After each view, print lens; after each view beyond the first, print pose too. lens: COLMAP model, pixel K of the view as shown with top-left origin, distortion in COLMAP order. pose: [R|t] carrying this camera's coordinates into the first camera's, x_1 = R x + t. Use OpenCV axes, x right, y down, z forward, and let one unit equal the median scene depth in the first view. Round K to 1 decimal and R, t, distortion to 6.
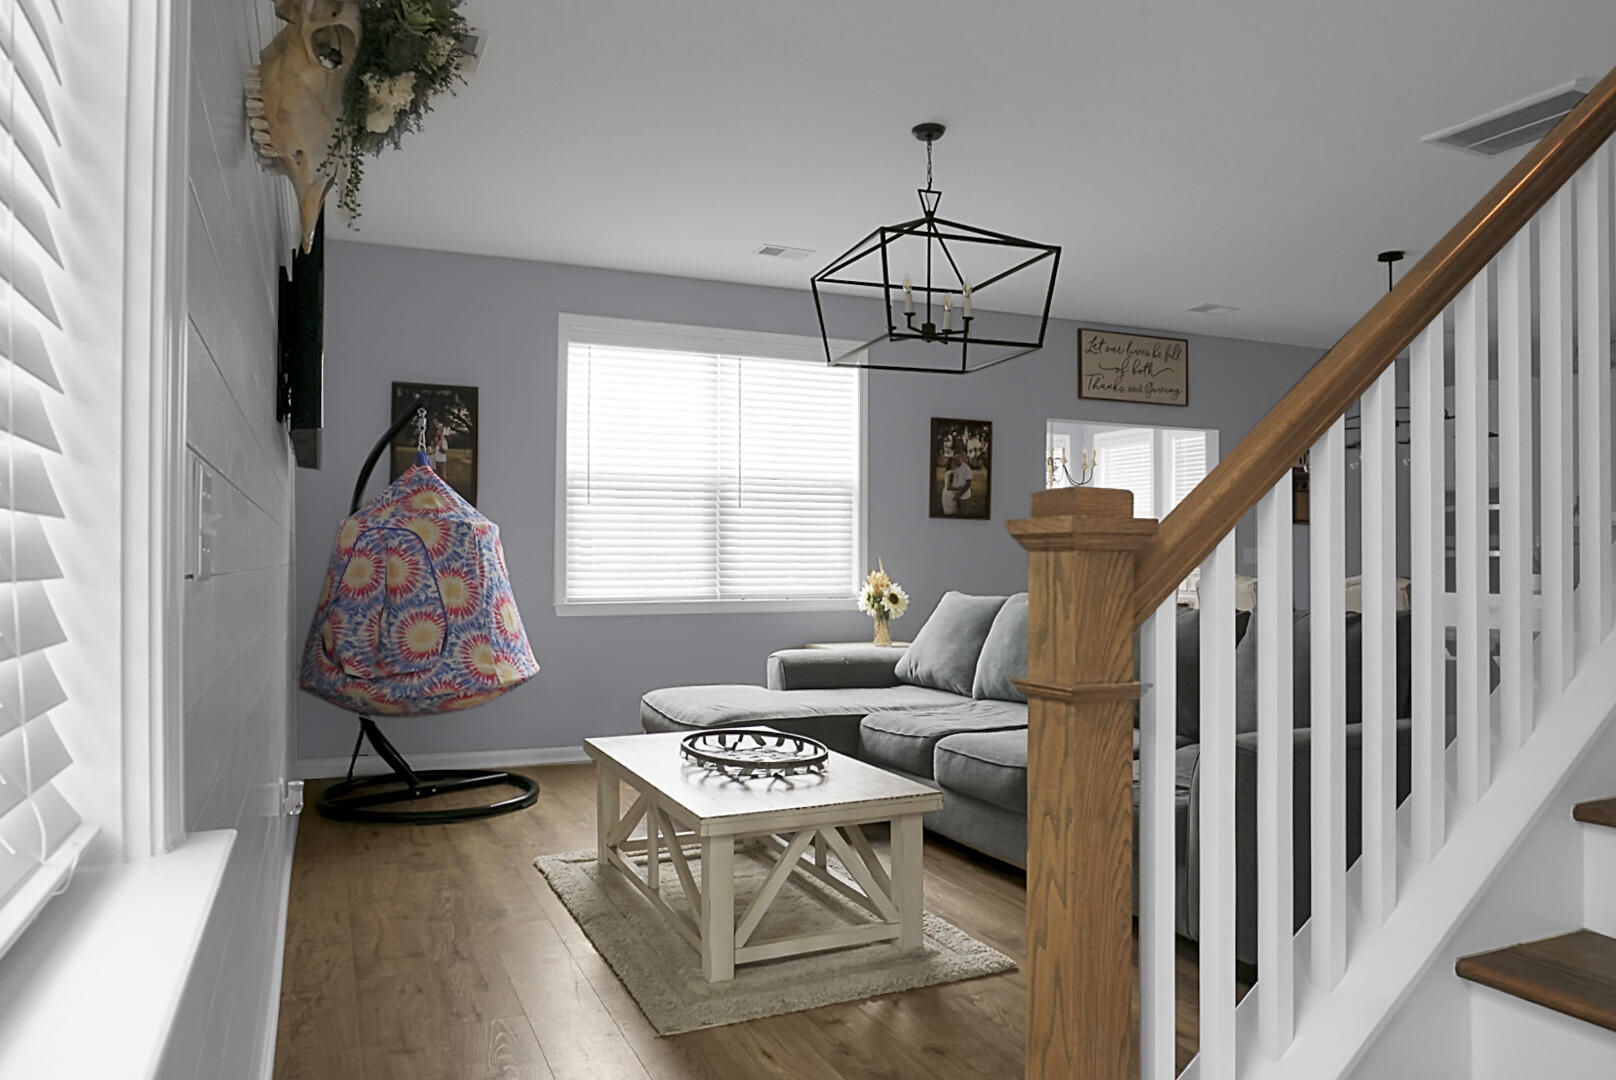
lens RADIAL K [[1104.1, 0, 806.8], [0, 1104.1, 551.0], [0, 0, 1]] dist [-0.012034, -0.002114]
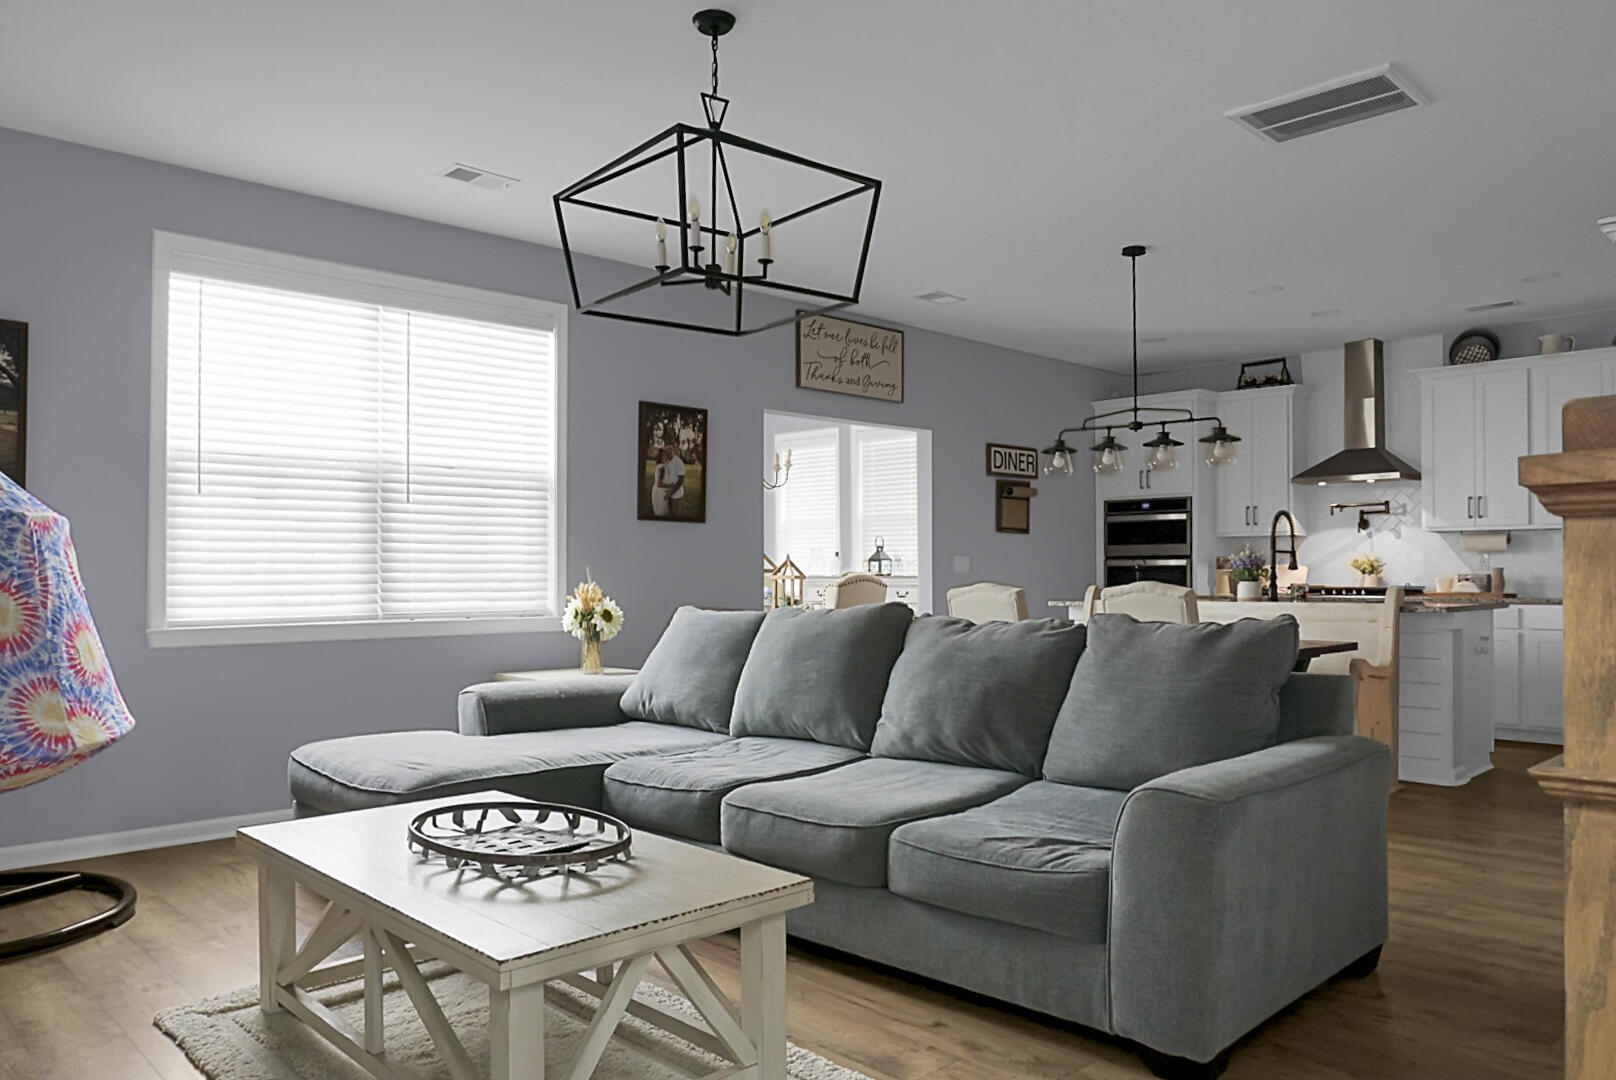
lens RADIAL K [[1162.2, 0, 811.3], [0, 1162.2, 561.2], [0, 0, 1]] dist [-0.031865, 0.036228]
pose [[0.943885, 0.000030, 0.330273, -0.072634], [0.000588, 0.999998, -0.001771, 0.004705], [-0.330272, 0.001866, 0.943884, 0.148787]]
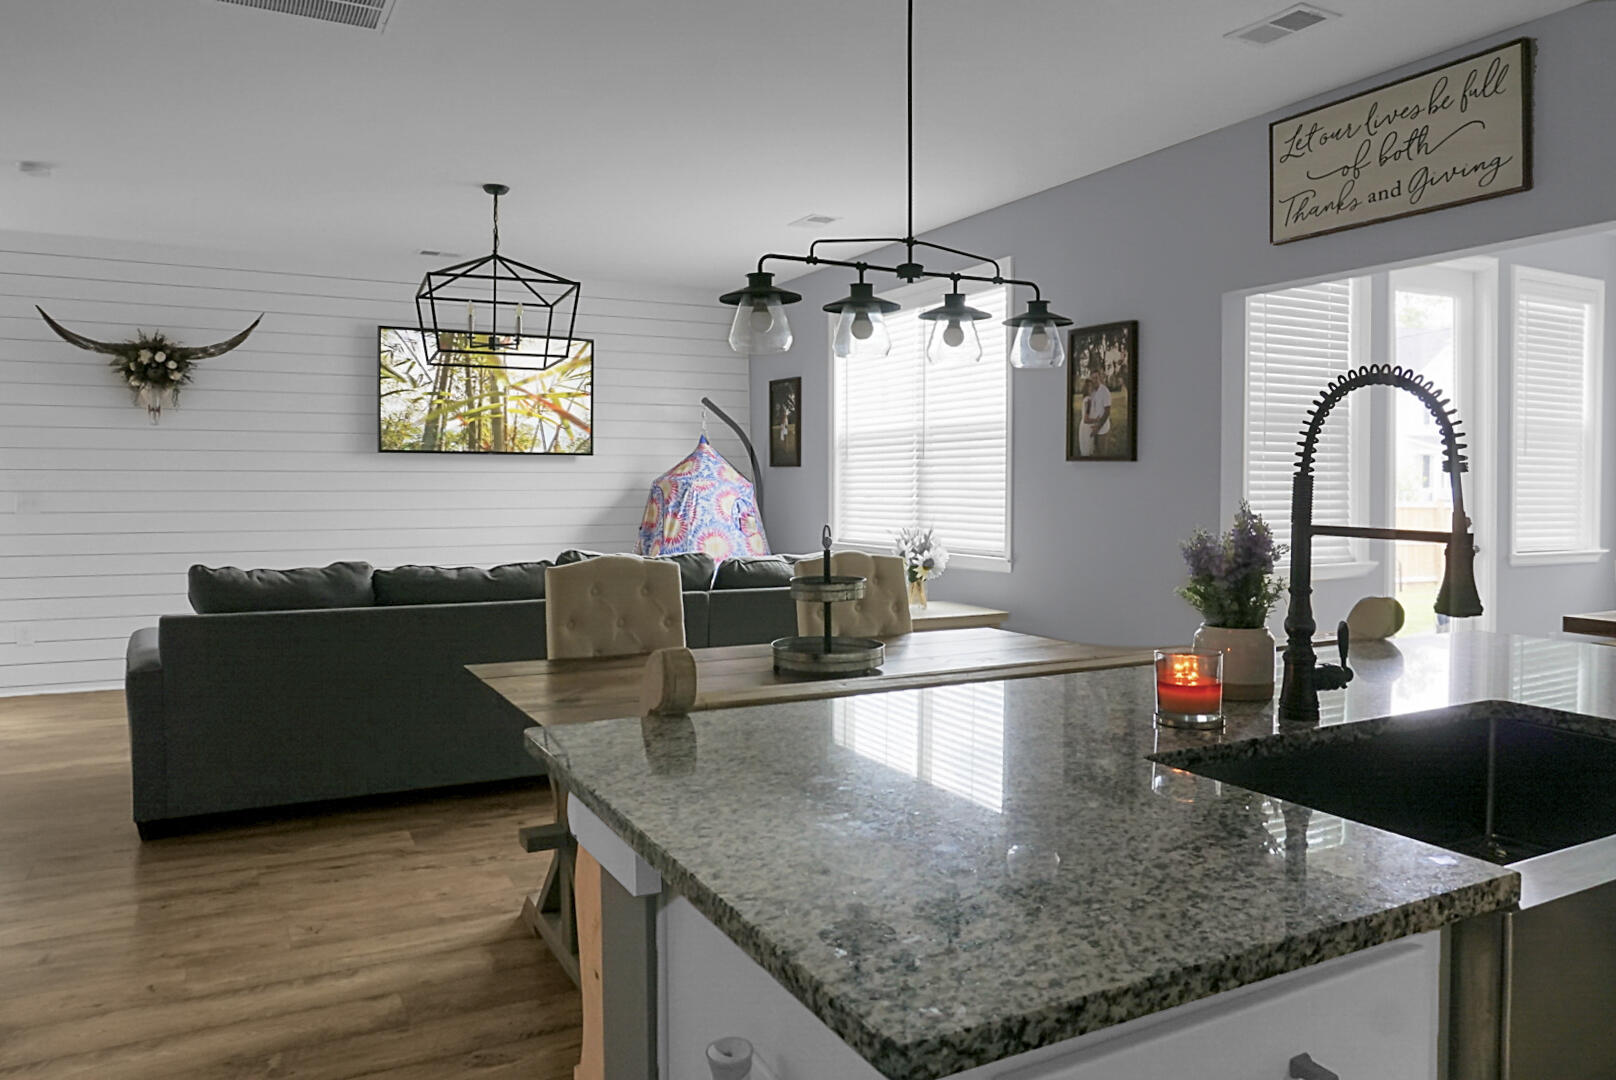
lens RADIAL K [[1096.0, 0, 811.5], [0, 1096.0, 483.8], [0, 0, 1]] dist [-0.002401, 0.000536]
pose [[0.068536, 0.002344, -0.997646, 1.100118], [0.008917, 0.999956, 0.002962, -0.023285], [0.997609, -0.009099, 0.068512, 0.981082]]
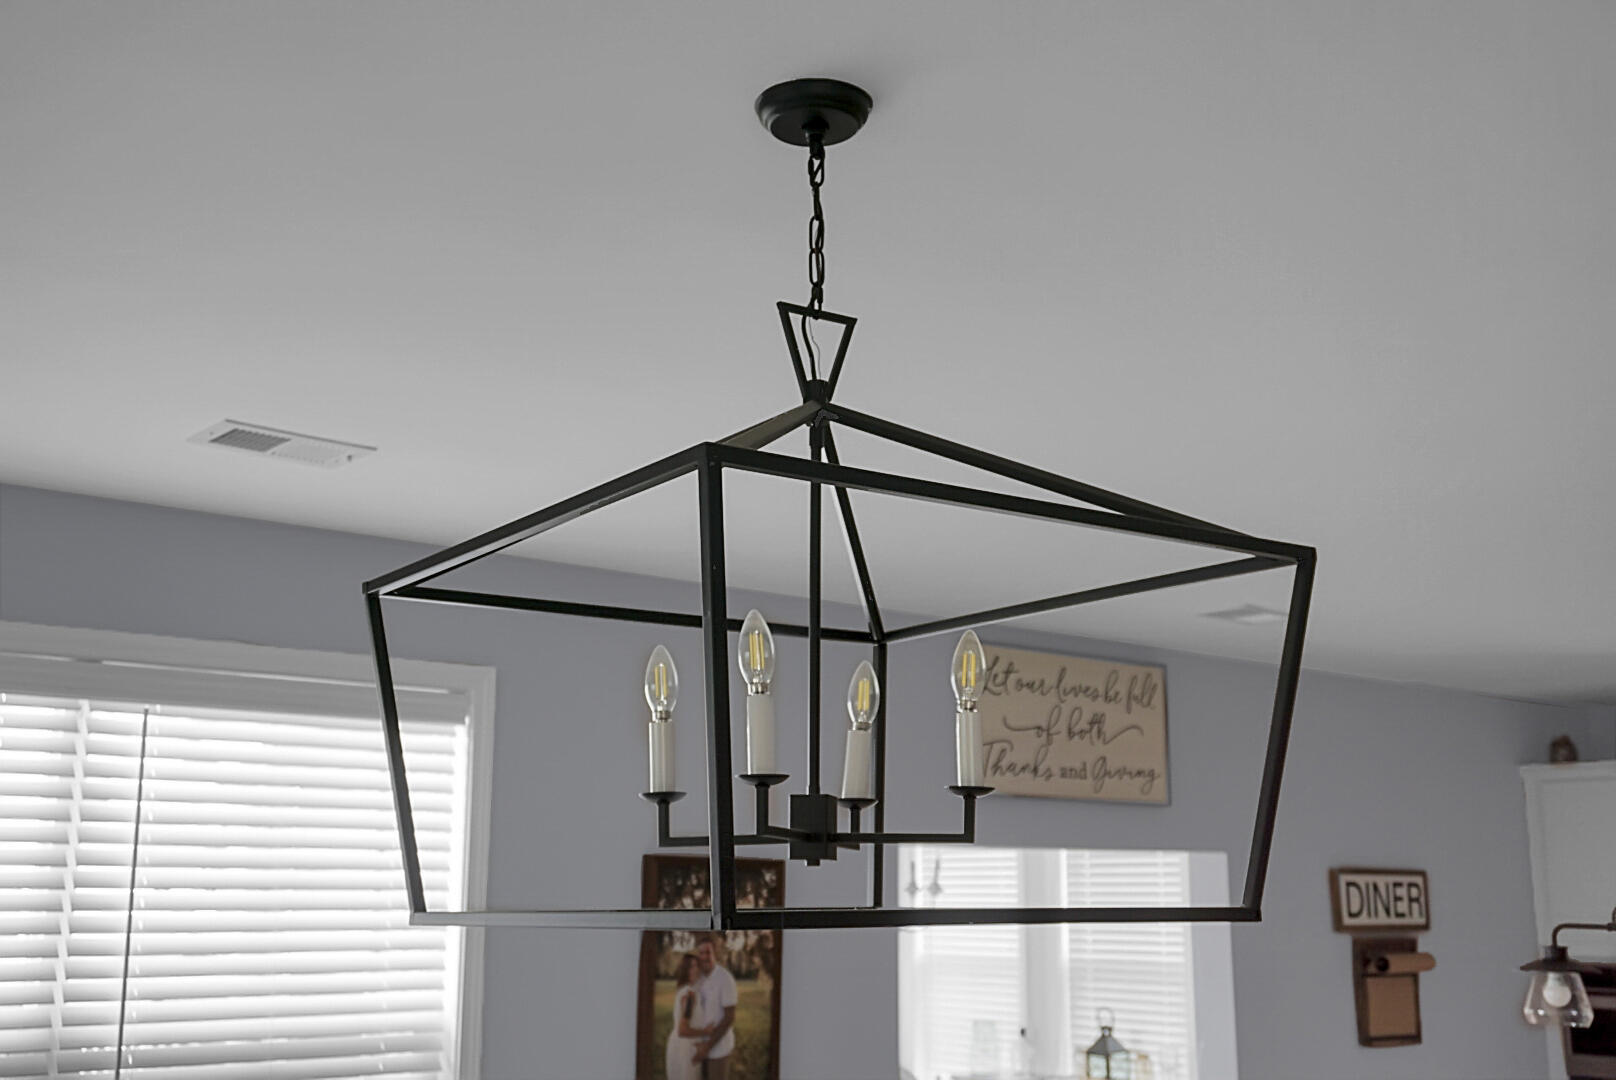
lens RADIAL K [[1769.4, 0, 808.0], [0, 1769.4, 540.0], [0, 0, 1]] dist [0.015532, 0.016972]
pose [[0.965484, 0.051882, 0.255242, -0.001380], [-0.001270, 0.980887, -0.194574, -0.137705], [-0.260458, 0.187534, 0.947097, 0.442308]]
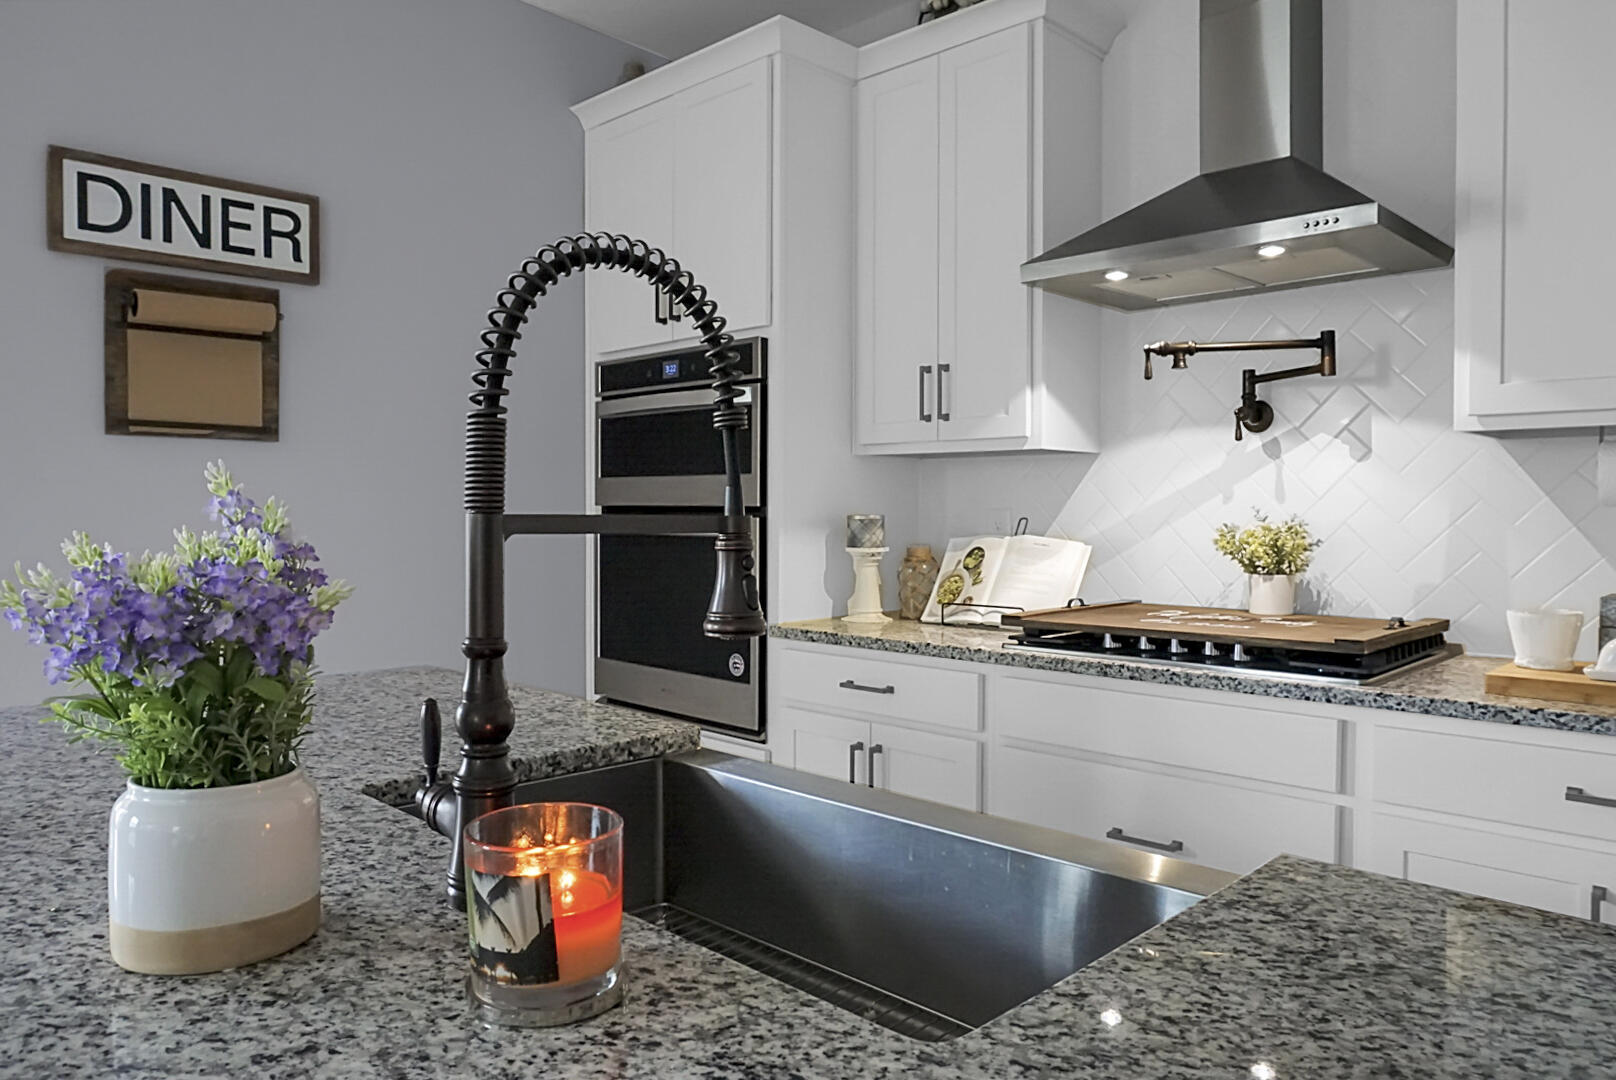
lens RADIAL K [[1127.8, 0, 813.5], [0, 1127.8, 539.0], [0, 0, 1]] dist [-0.002000, 0.000862]
pose [[0.926113, -0.013295, 0.377012, 0.768365], [-0.000254, 0.999357, 0.035865, -0.011143], [-0.377246, -0.033311, 0.925514, 0.977487]]
